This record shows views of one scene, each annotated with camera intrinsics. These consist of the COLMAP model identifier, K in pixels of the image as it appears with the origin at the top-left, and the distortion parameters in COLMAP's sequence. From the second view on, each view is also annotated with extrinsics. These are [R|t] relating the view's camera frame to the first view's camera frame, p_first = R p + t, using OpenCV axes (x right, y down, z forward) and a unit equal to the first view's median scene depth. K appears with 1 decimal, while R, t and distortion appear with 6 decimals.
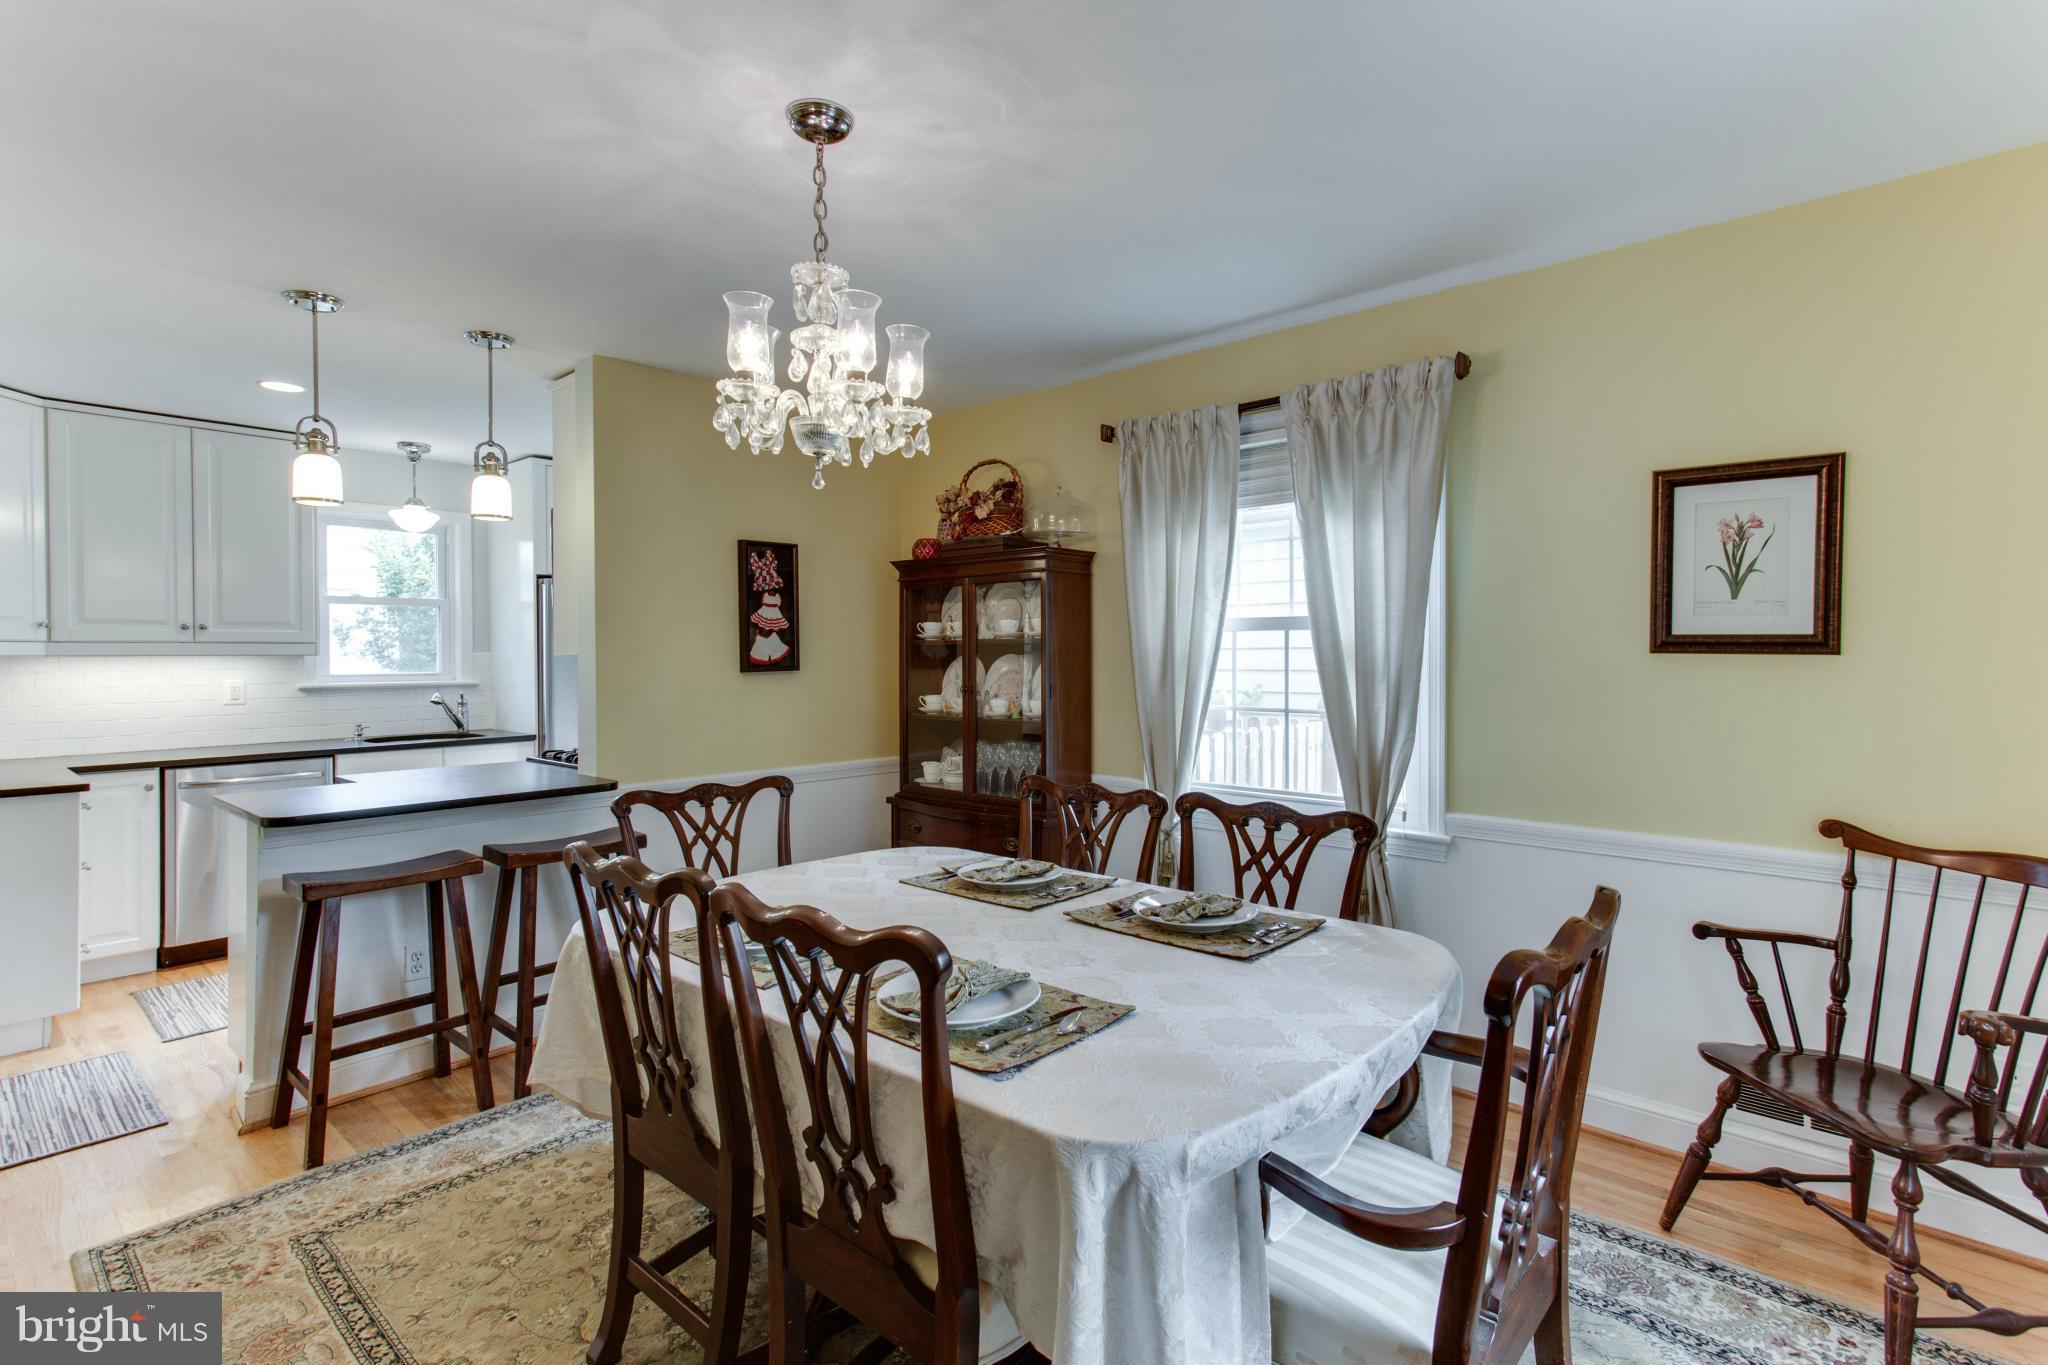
lens RADIAL K [[1087.0, 0, 1057.7], [0, 1087.0, 664.2], [0, 0, 1]] dist [0.018999, 0.004710]
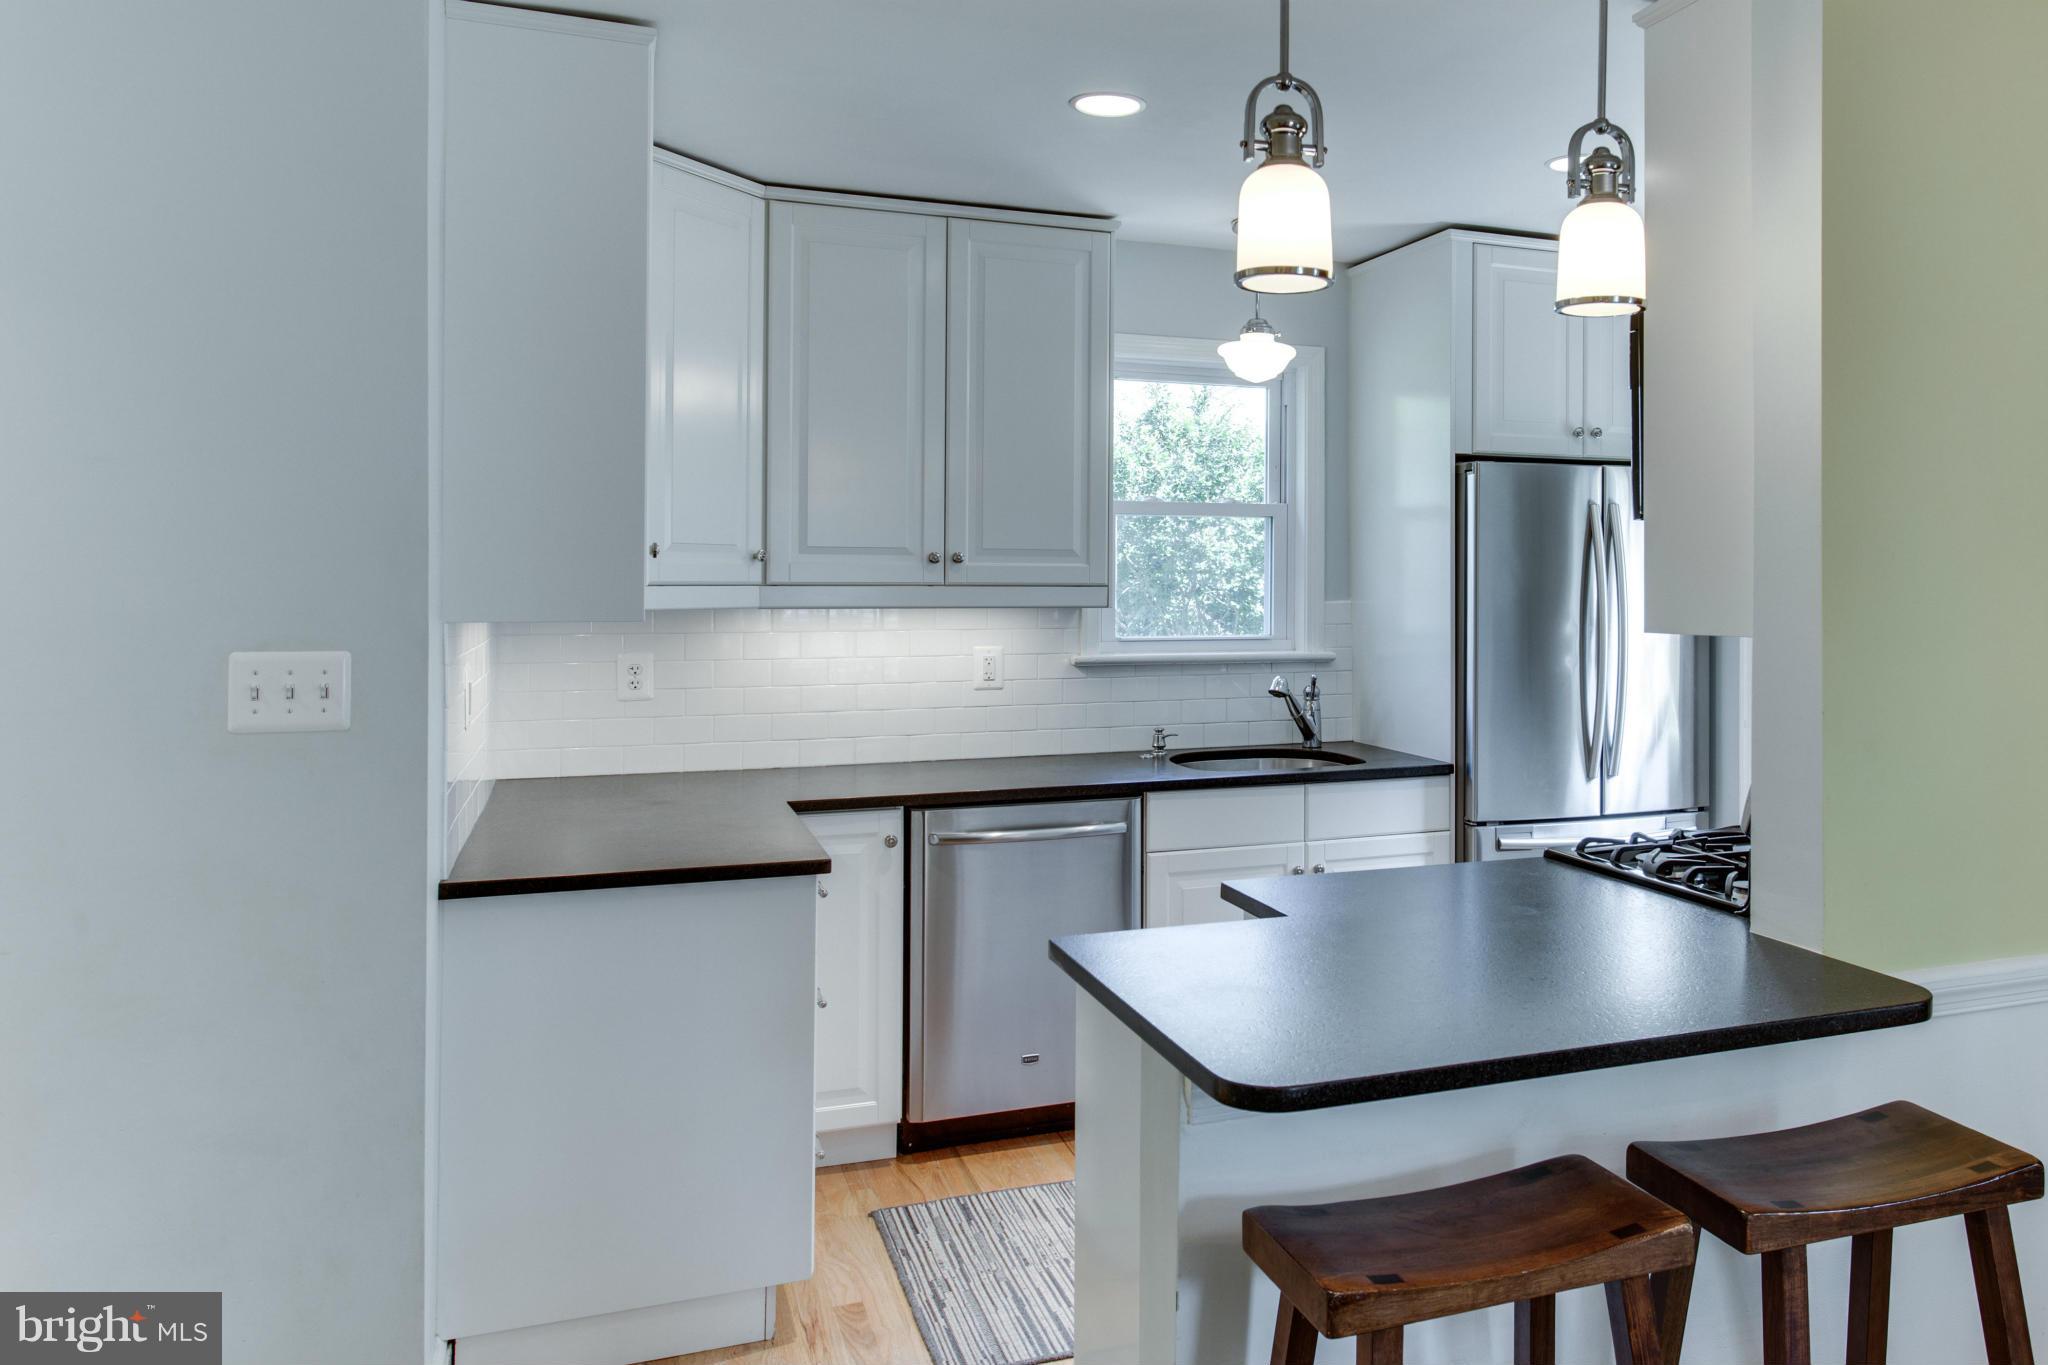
lens RADIAL K [[1628.5, 0, 1132.1], [0, 1628.5, 563.8], [0, 0, 1]] dist [-0.007418, 0.002706]
pose [[0.882521, 0.003504, -0.470261, -0.308309], [-0.011962, 0.999816, -0.014998, -0.020421], [0.470122, 0.018861, 0.882400, 0.303321]]
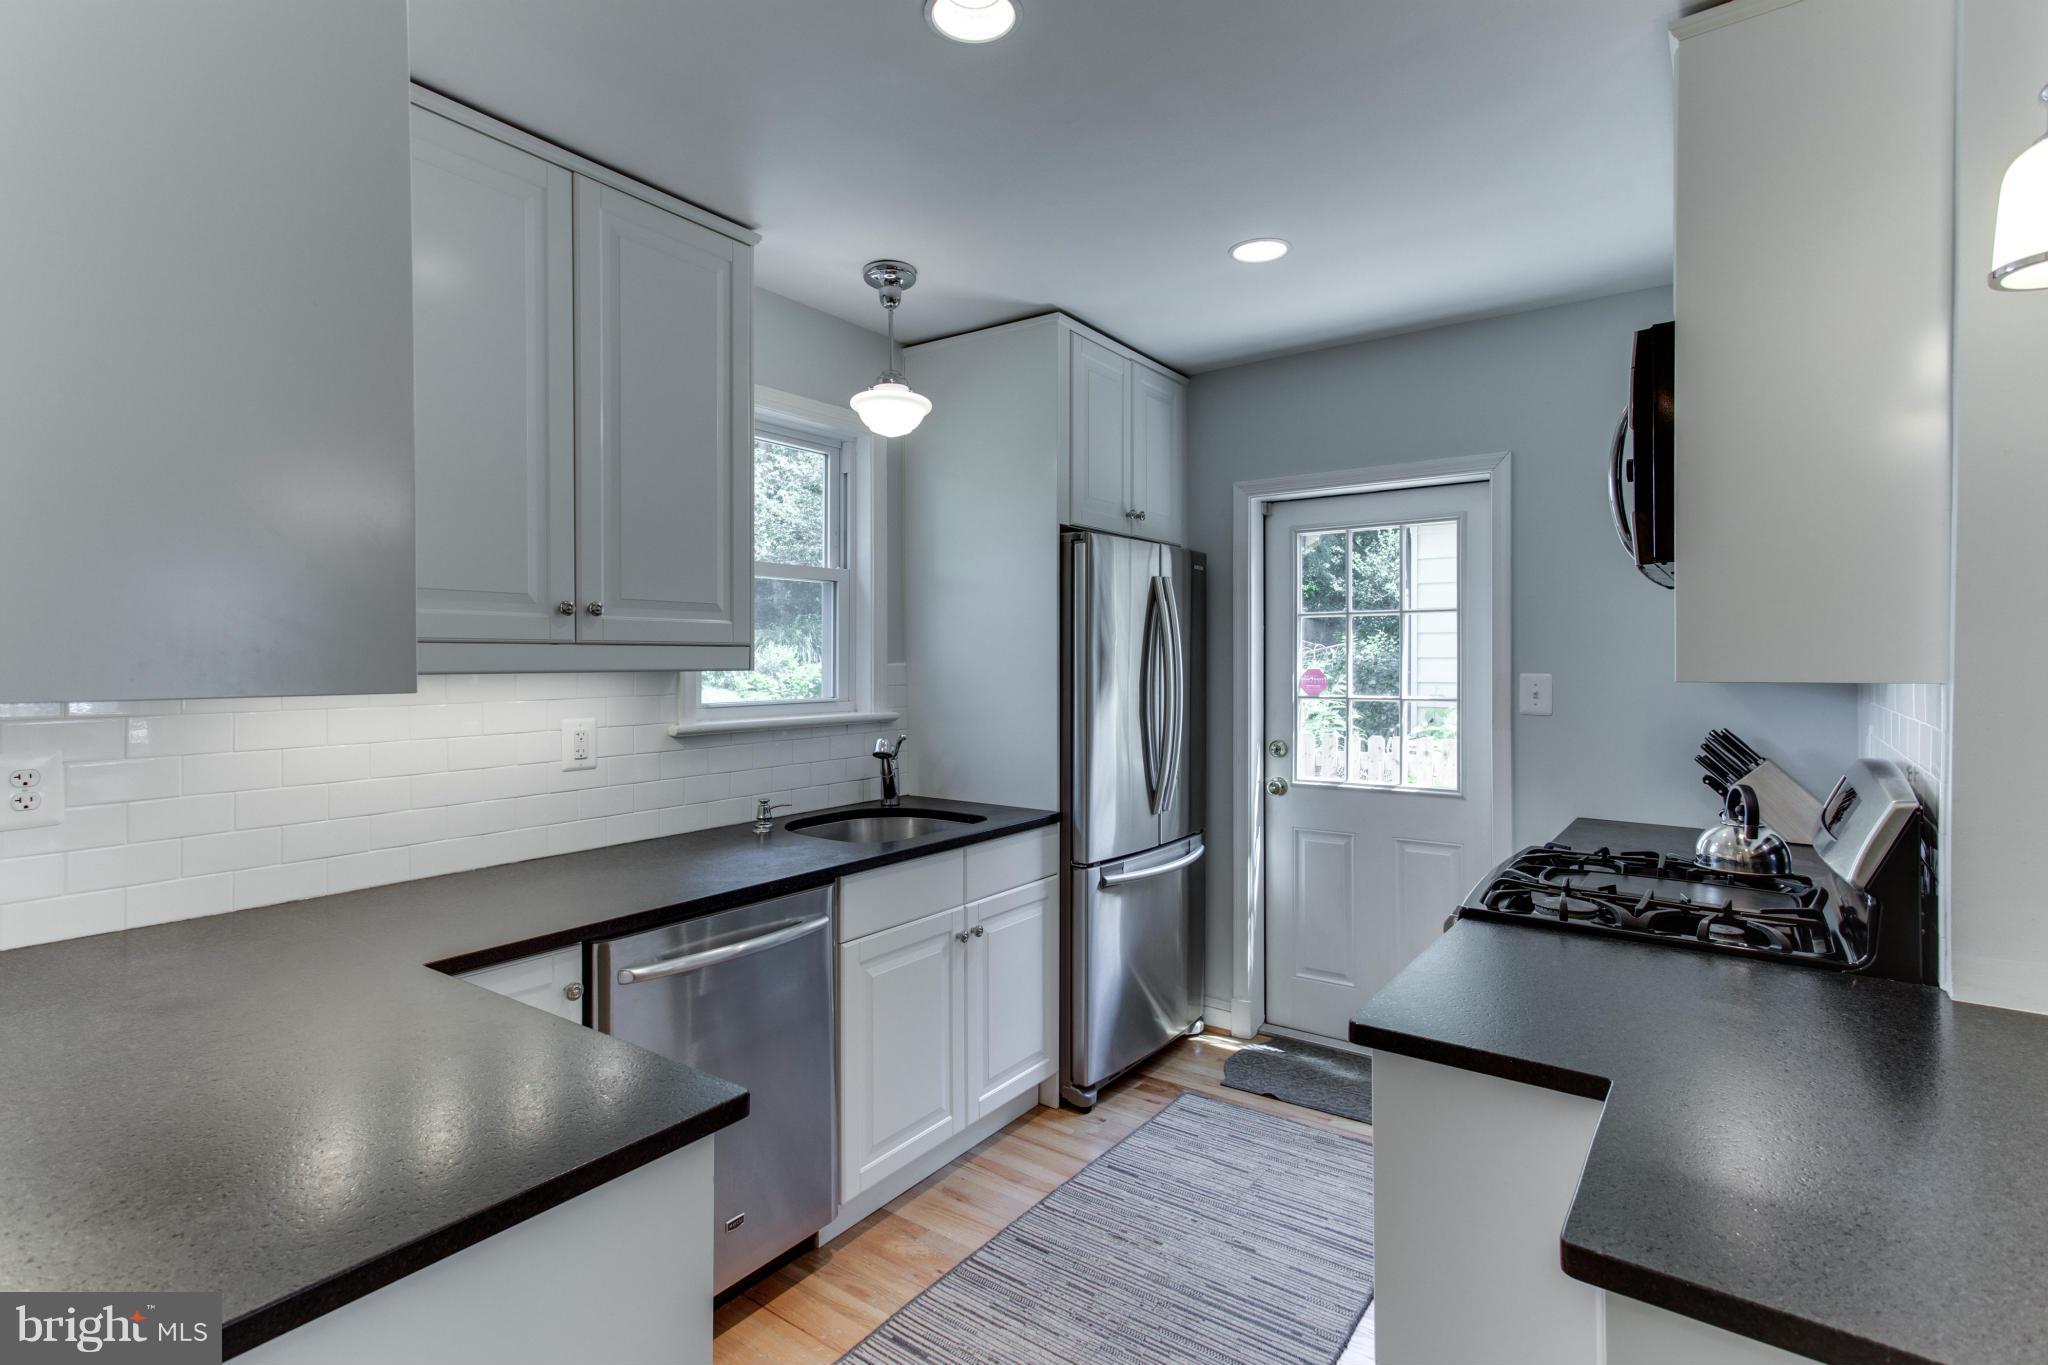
lens RADIAL K [[1087.0, 0, 1070.7], [0, 1087.0, 668.0], [0, 0, 1]] dist [0.018999, 0.004710]
pose [[0.992942, 0.002895, 0.118565, -0.667086], [-0.002898, 0.999996, -0.000148, -0.010638], [-0.118564, -0.000197, 0.992946, 0.553146]]
